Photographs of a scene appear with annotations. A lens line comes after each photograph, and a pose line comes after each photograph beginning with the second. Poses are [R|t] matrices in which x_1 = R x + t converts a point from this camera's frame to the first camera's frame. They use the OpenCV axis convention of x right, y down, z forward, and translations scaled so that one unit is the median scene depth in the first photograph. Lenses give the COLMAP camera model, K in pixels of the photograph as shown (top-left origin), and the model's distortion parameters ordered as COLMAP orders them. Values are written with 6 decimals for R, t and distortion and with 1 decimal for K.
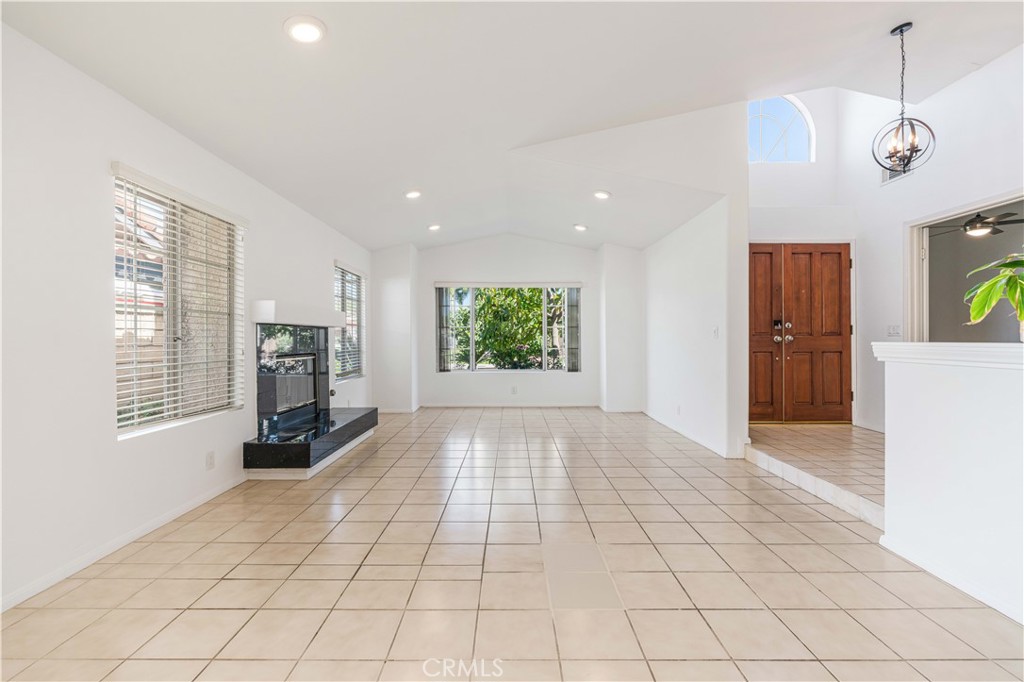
lens RADIAL K [[470.9, 0, 512.0], [0, 470.9, 341.0], [0, 0, 1]] dist [-0.002139, 0.000313]
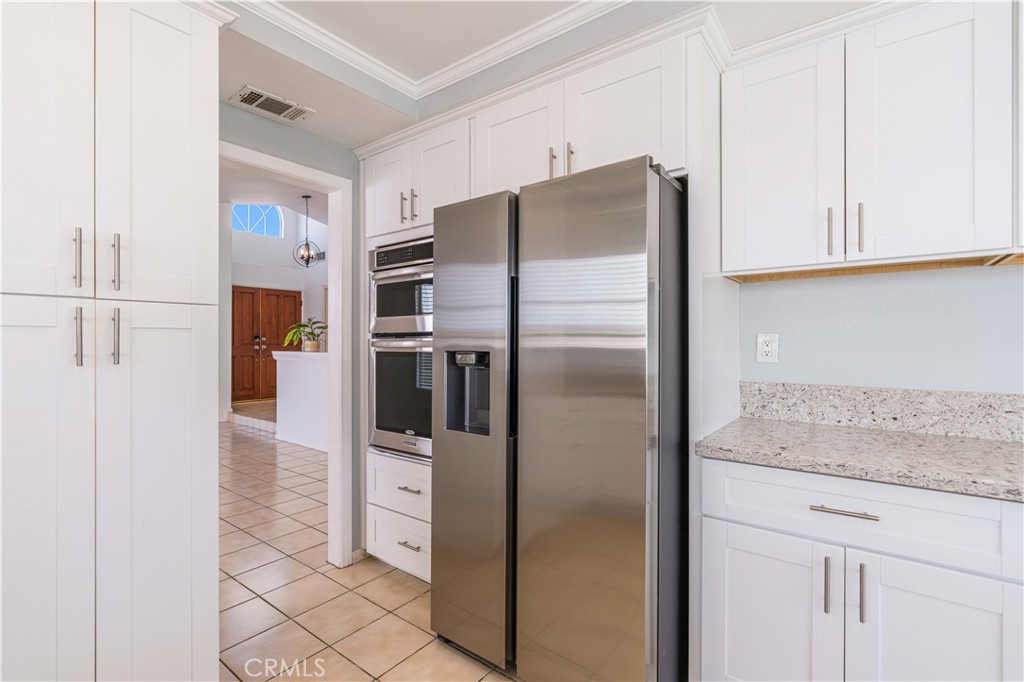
lens RADIAL K [[470.9, 0, 512.0], [0, 470.9, 341.0], [0, 0, 1]] dist [-0.002139, 0.000313]
pose [[0.610975, 0.004204, 0.791638, -0.167199], [0.000382, 0.999984, -0.005606, -0.017449], [-0.791650, 0.003728, 0.610964, -0.652309]]
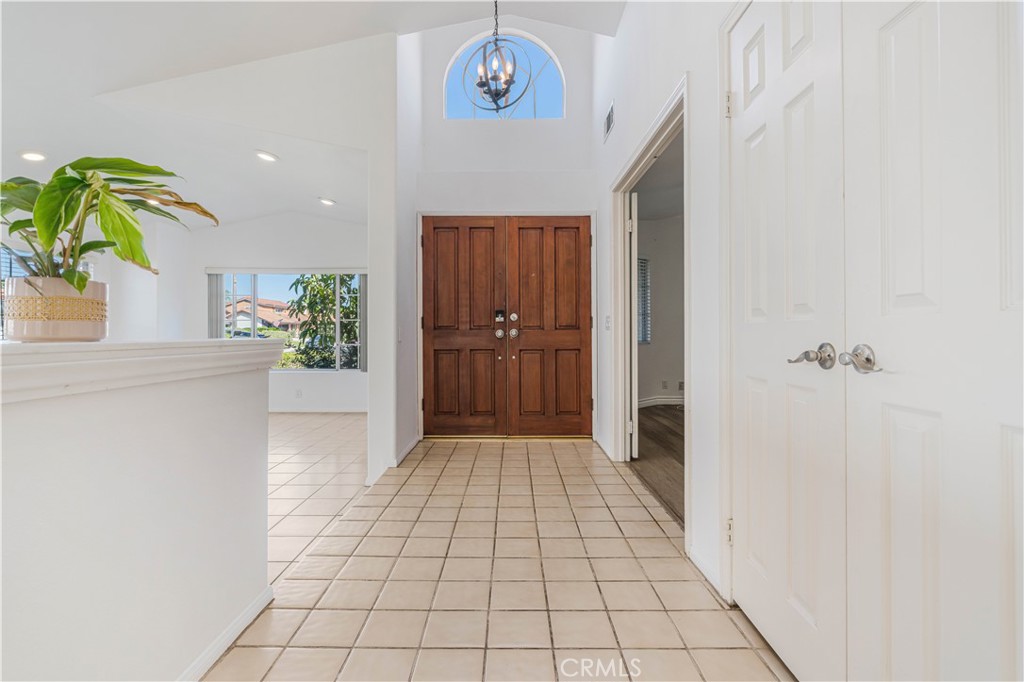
lens RADIAL K [[495.3, 0, 509.7], [0, 495.3, 337.0], [0, 0, 1]] dist [-0.005917, 0.000104]
pose [[0.999964, -0.000081, -0.008494, 0.587385], [0.000095, 0.999999, 0.001724, -0.000511], [0.008493, -0.001725, 0.999962, 0.146766]]
